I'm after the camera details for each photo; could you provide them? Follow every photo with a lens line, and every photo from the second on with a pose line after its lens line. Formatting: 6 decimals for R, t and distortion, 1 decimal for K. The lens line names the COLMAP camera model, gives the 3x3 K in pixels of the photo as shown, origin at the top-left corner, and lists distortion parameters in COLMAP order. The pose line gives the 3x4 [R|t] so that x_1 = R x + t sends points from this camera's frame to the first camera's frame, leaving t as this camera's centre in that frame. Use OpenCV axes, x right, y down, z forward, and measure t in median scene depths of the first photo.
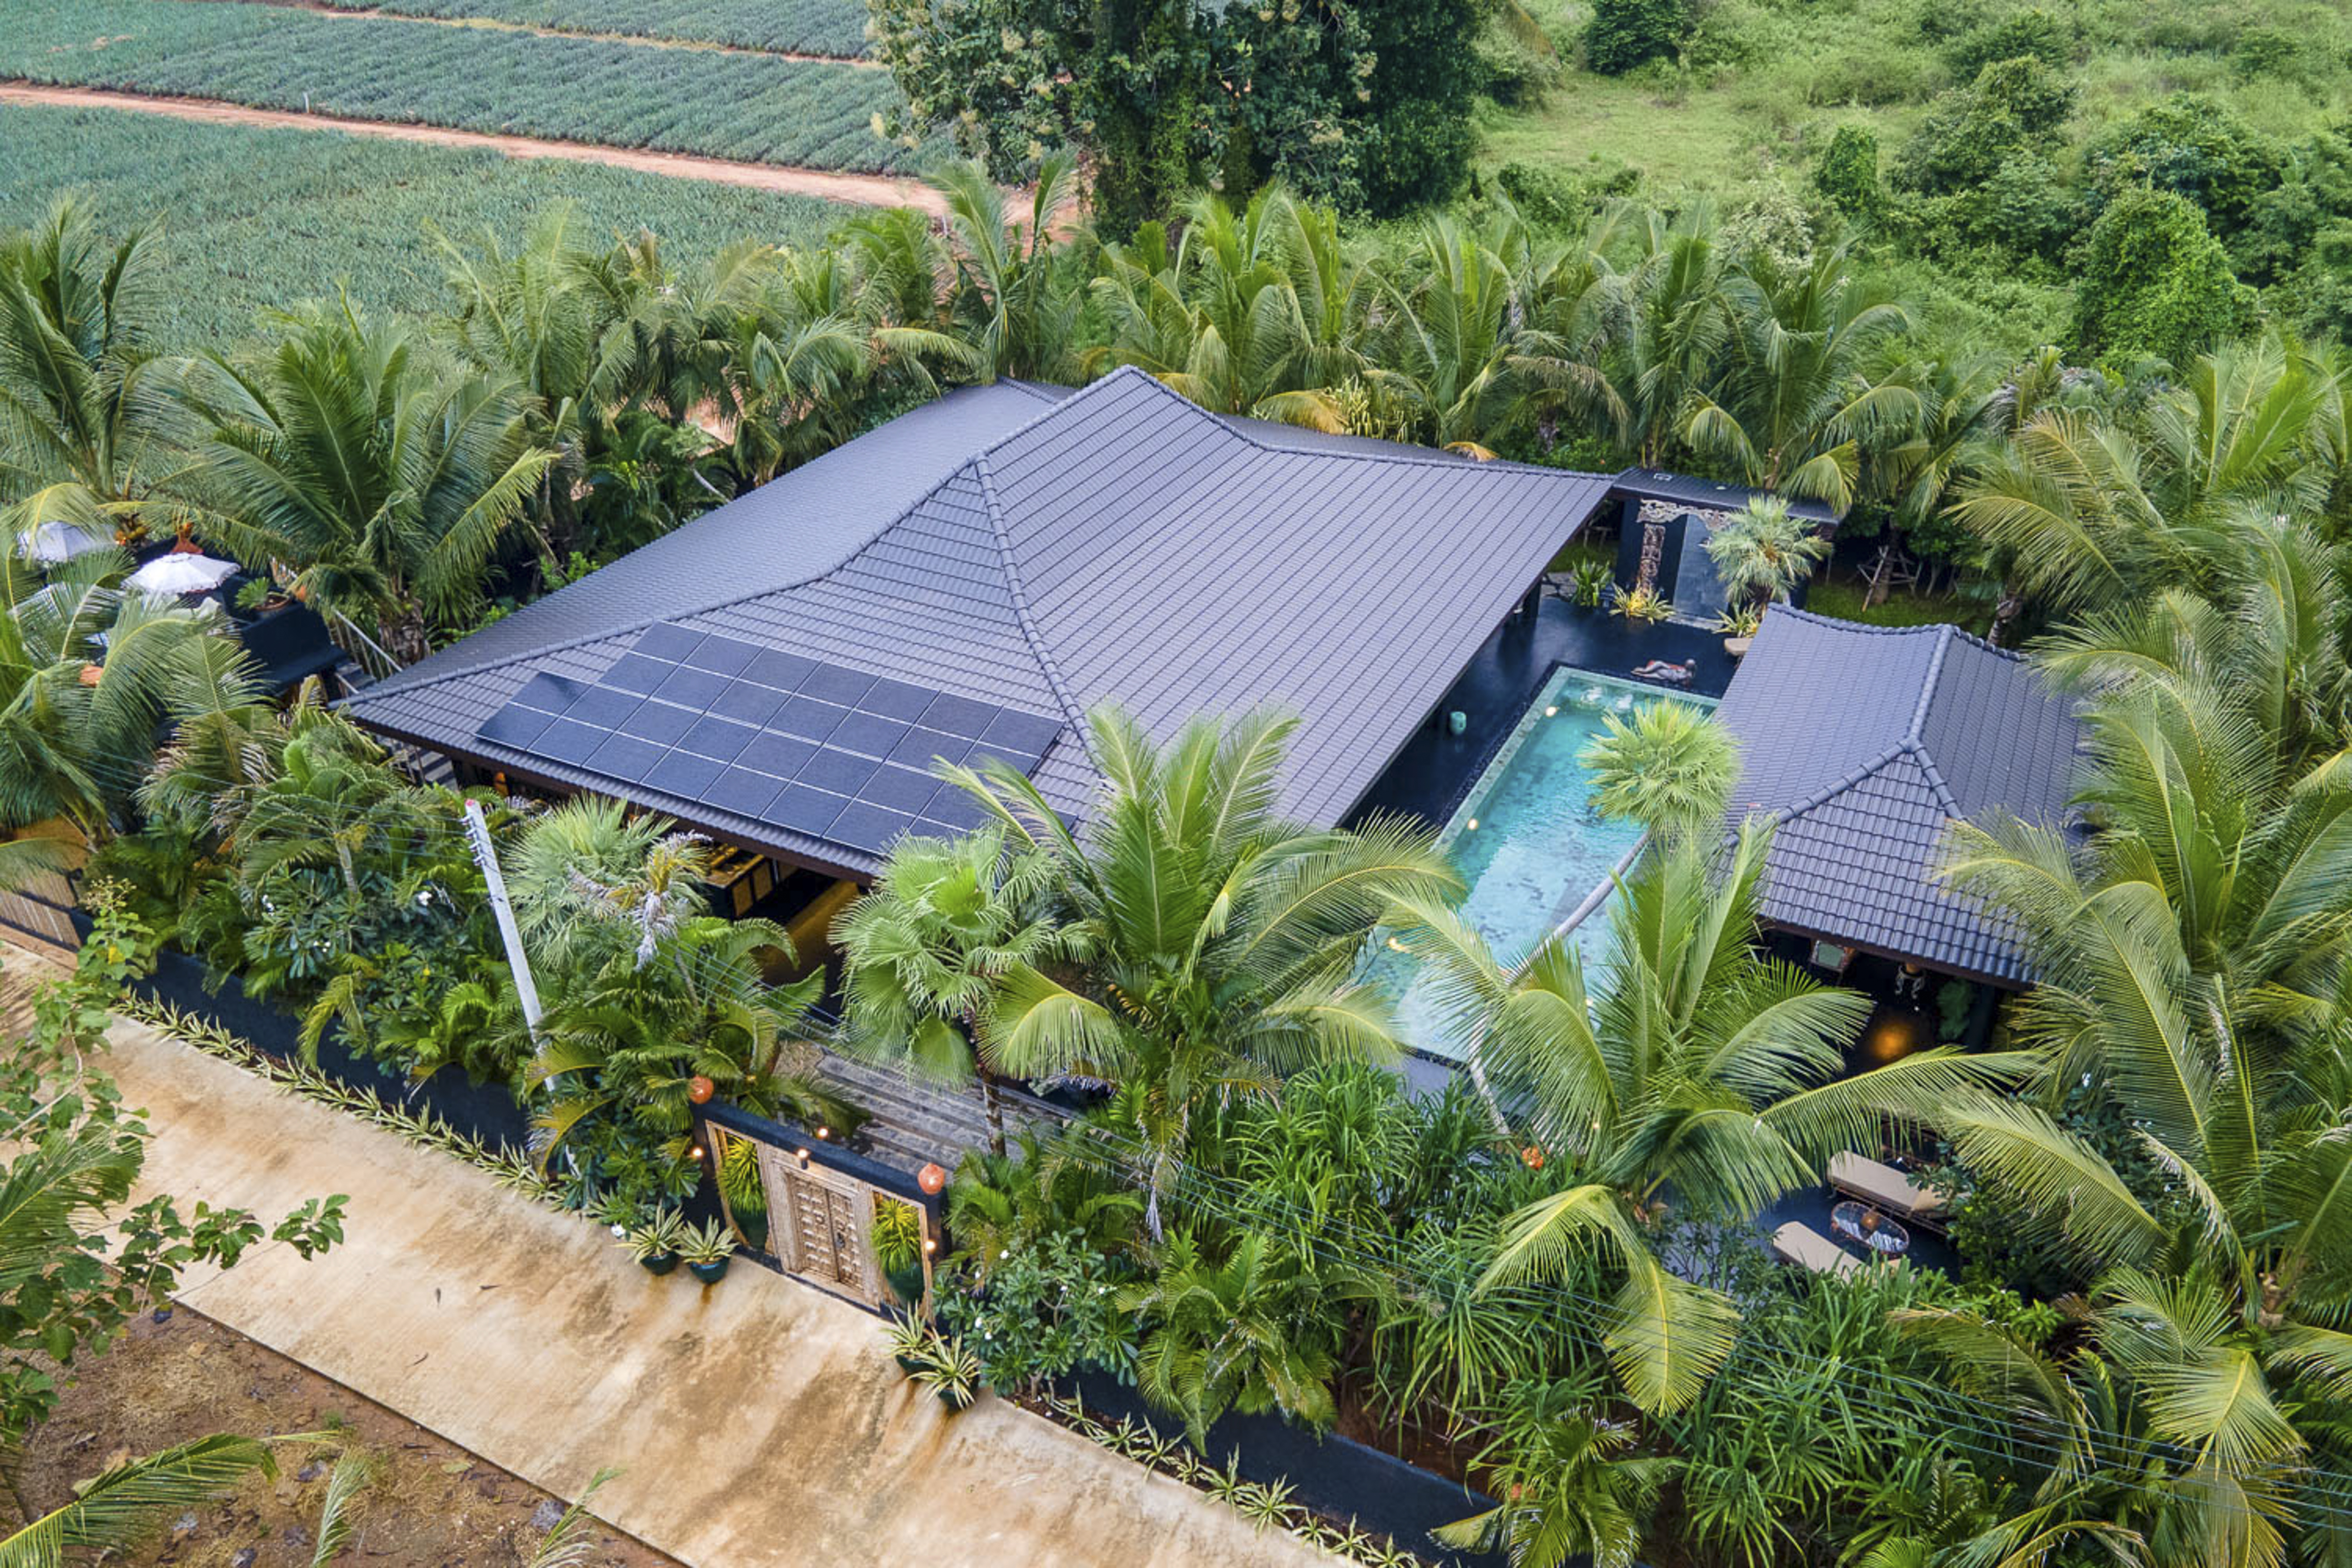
lens RADIAL K [[1697.9, 0, 1176.0], [0, 1697.9, 784.0], [0, 0, 1]] dist [0.006805, -0.000367]
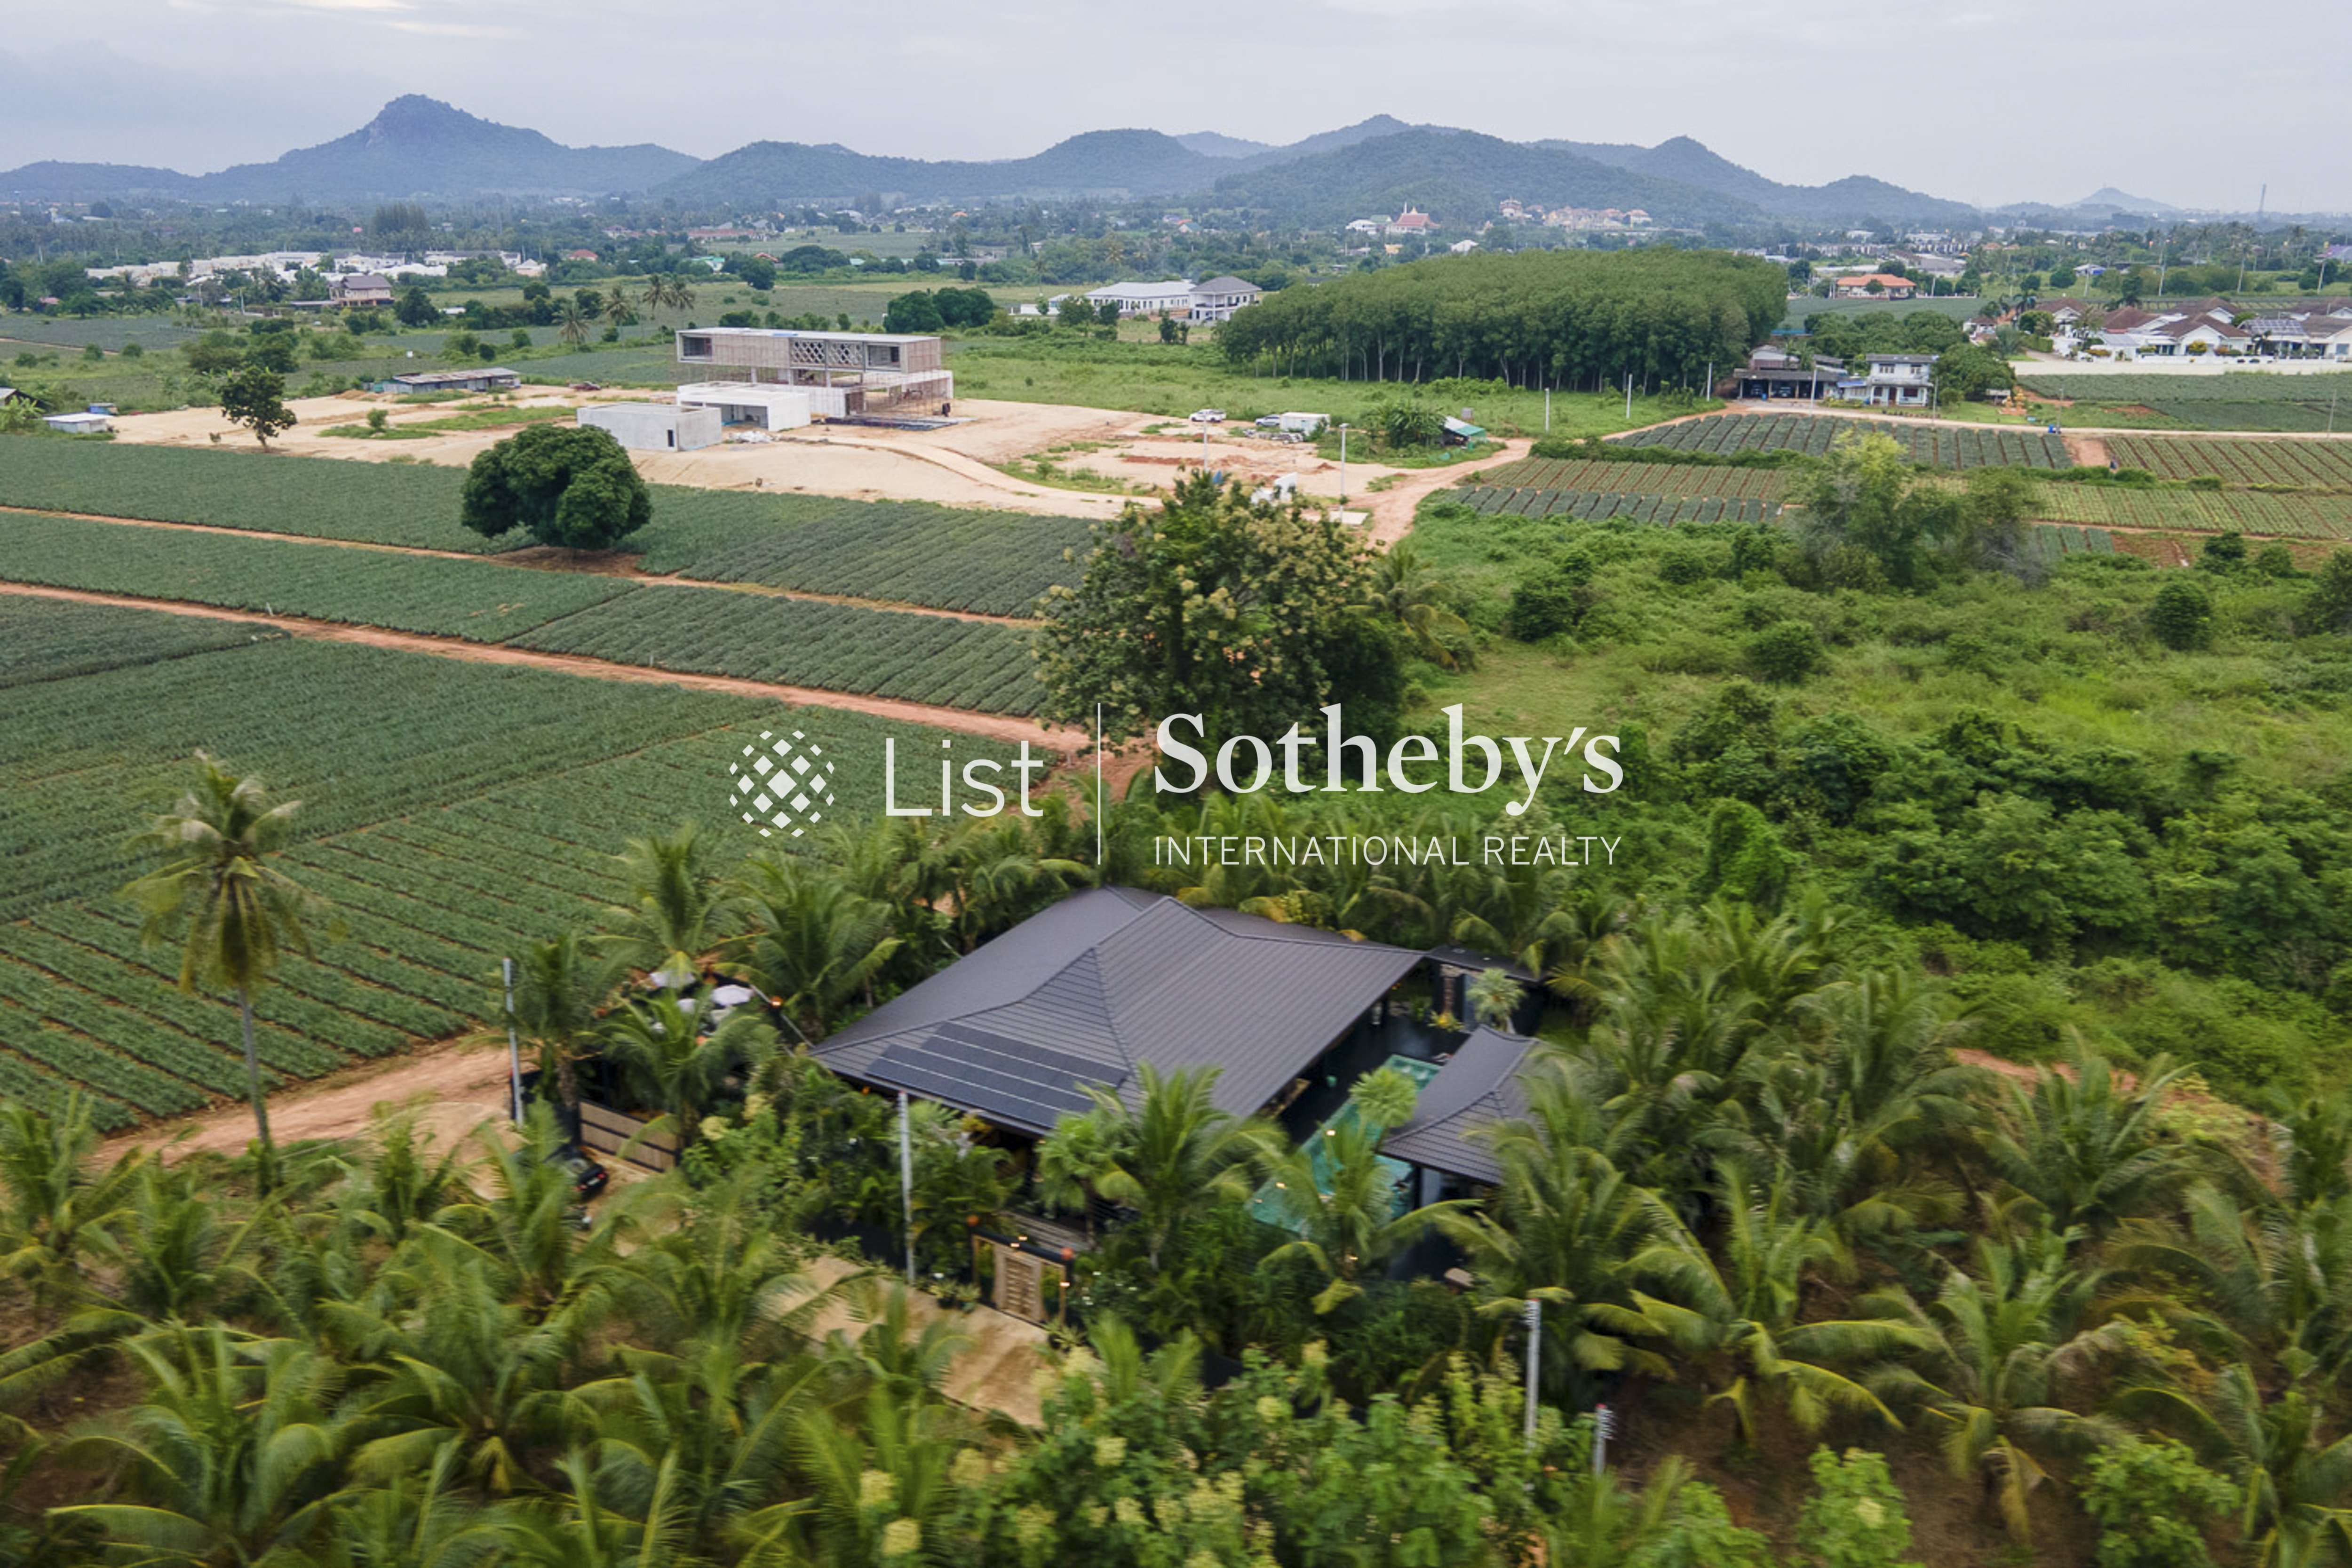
lens RADIAL K [[1512.0, 0, 1187.6], [0, 1512.0, 726.3], [0, 0, 1]] dist [0.086851, -0.000951]
pose [[0.999110, 0.018754, -0.037786, 0.054997], [-0.028512, 0.960375, -0.277249, 0.055985], [0.031089, 0.278079, 0.960055, -0.727452]]
